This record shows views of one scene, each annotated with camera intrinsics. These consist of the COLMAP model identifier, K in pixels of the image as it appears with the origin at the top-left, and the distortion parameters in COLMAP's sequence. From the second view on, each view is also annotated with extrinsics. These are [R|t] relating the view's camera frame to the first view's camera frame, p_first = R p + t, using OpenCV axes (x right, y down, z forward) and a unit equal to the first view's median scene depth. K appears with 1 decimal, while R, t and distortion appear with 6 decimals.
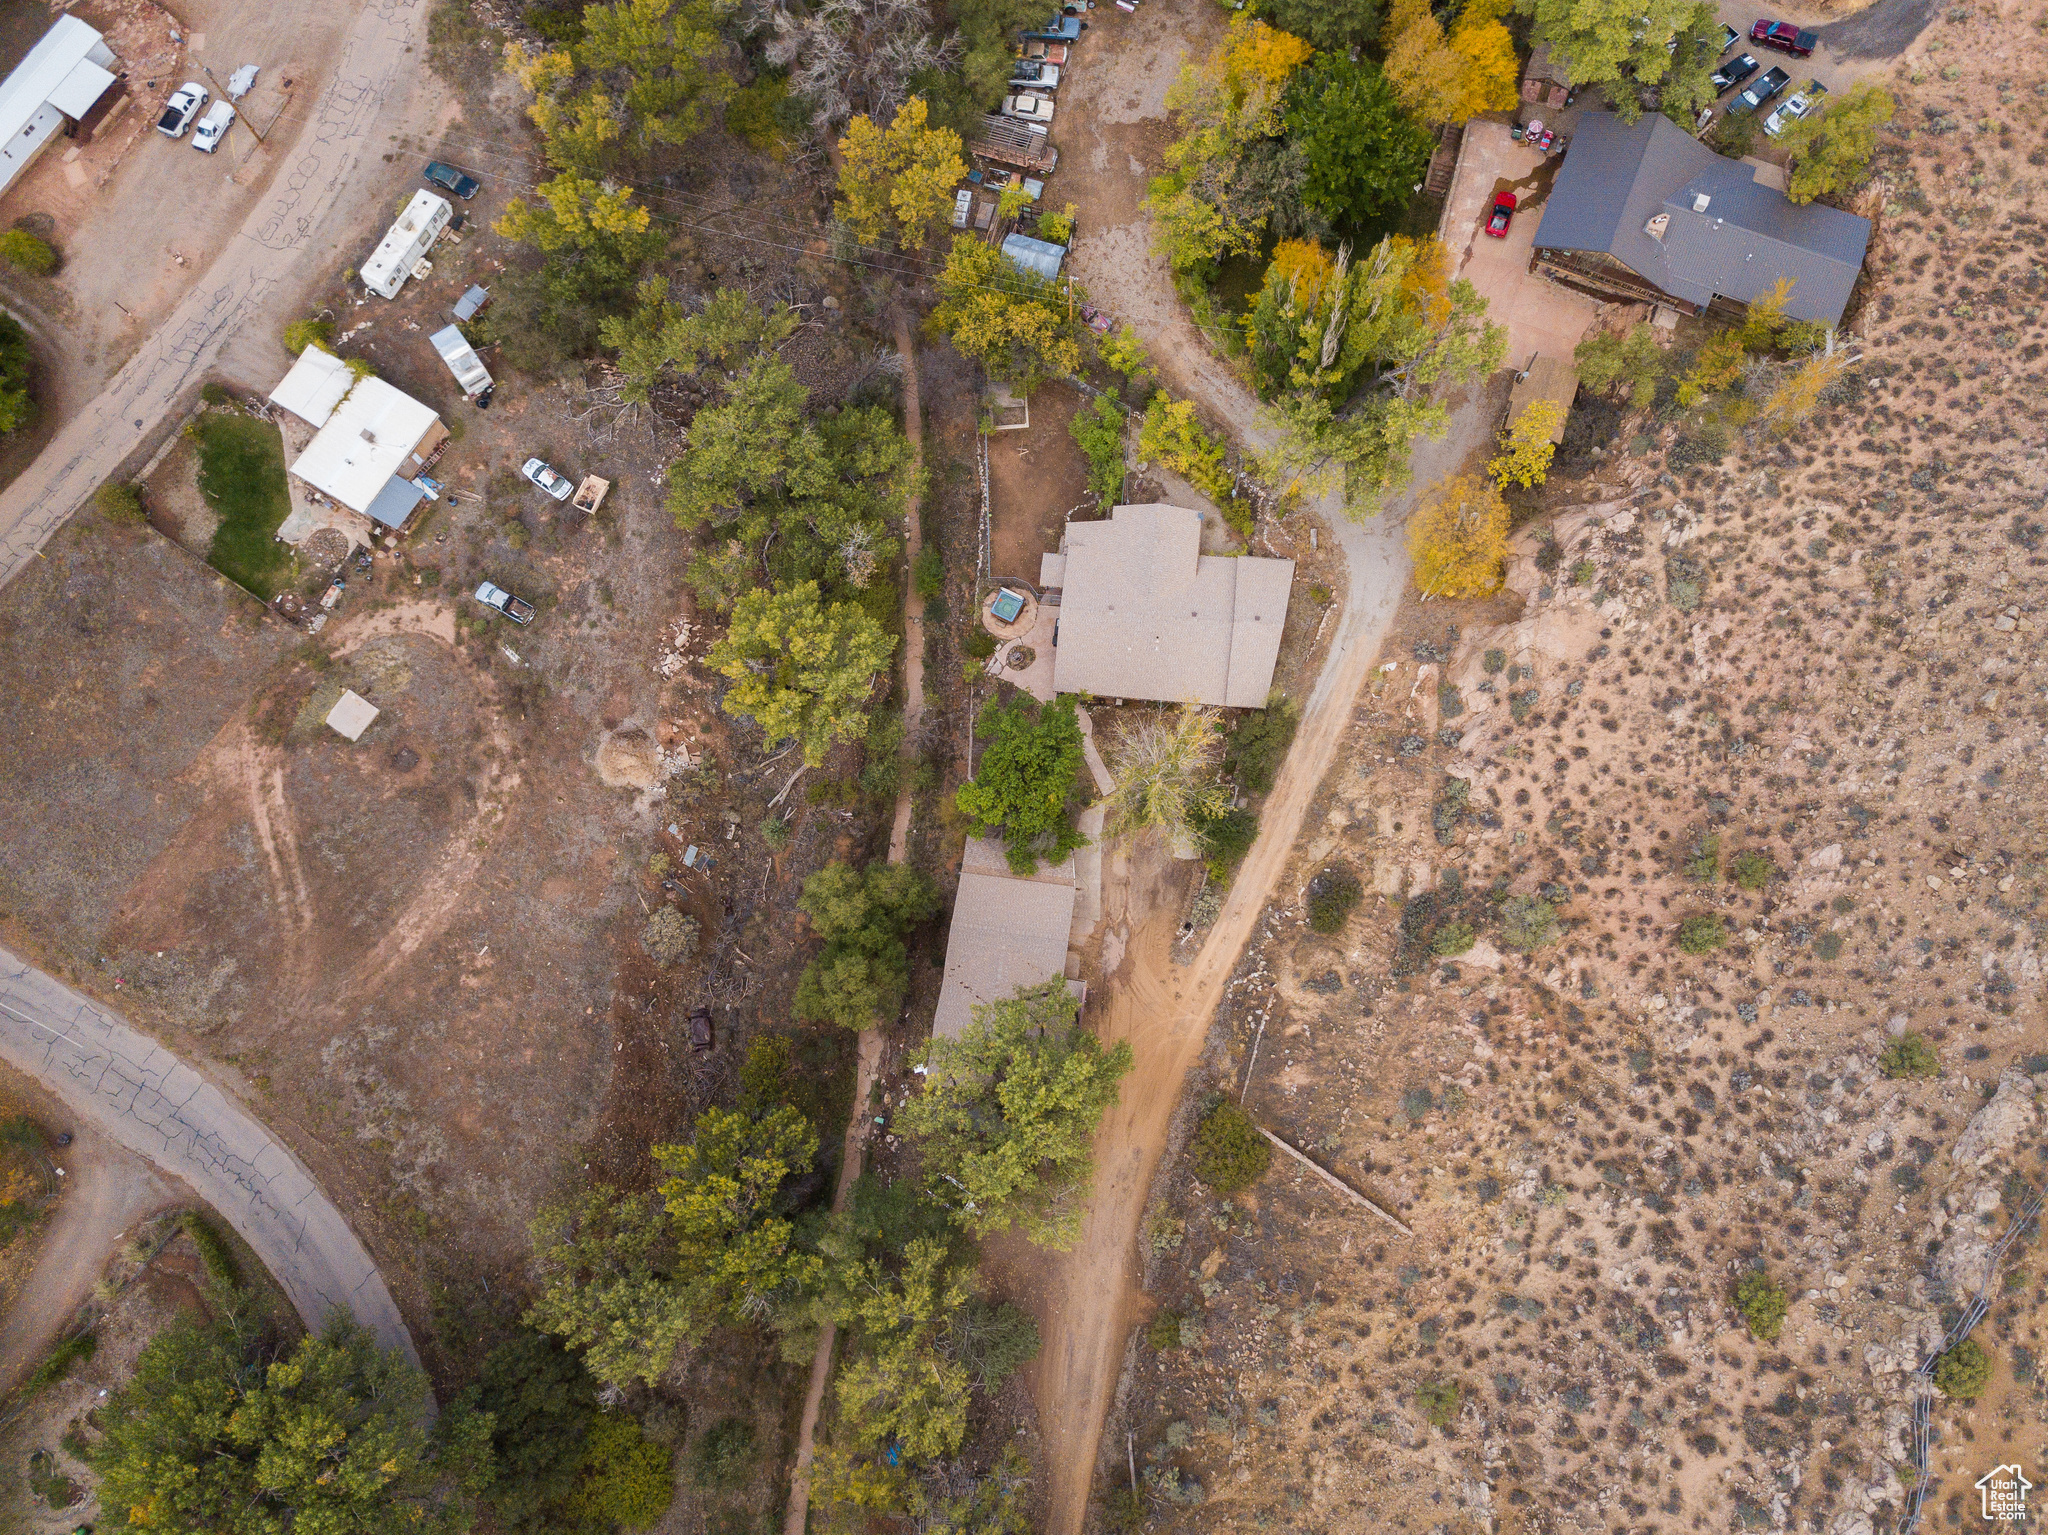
lens RADIAL K [[1606.5, 0, 1022.6], [0, 1606.5, 730.5], [0, 0, 1]] dist [0.041924, -0.054277]
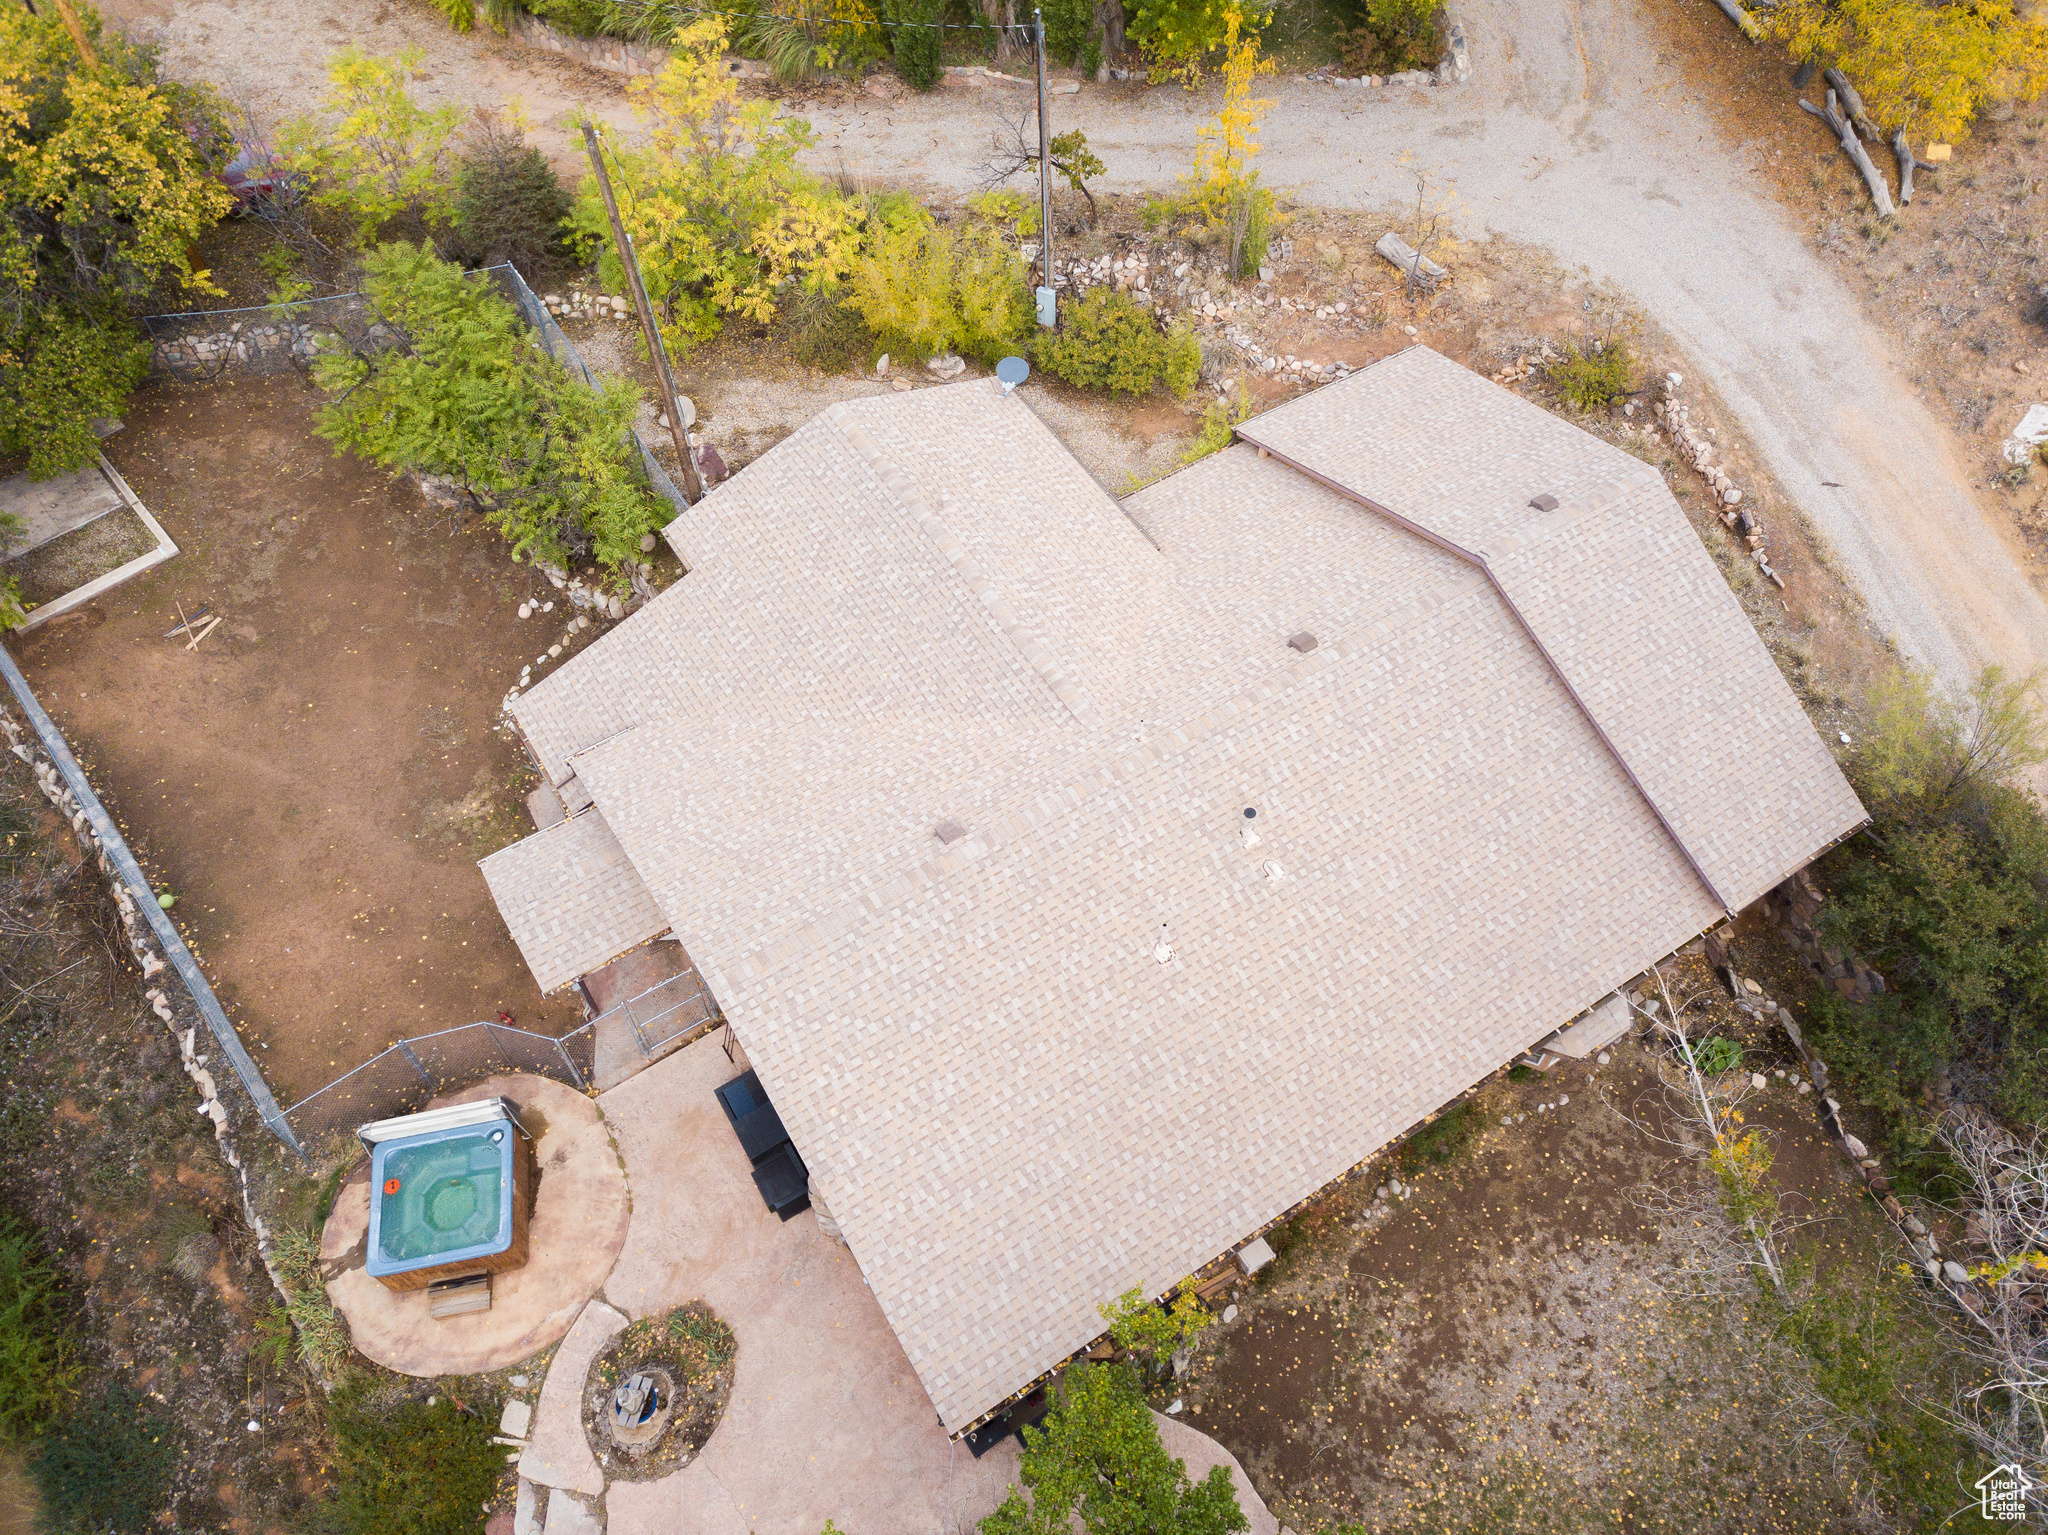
lens RADIAL K [[1606.5, 0, 1022.6], [0, 1606.5, 730.5], [0, 0, 1]] dist [0.041924, -0.054277]
pose [[0.787555, -0.476852, 0.390346, -0.004212], [0.588738, 0.769343, -0.247987, -0.033285], [-0.182057, 0.425115, 0.886641, 0.802232]]
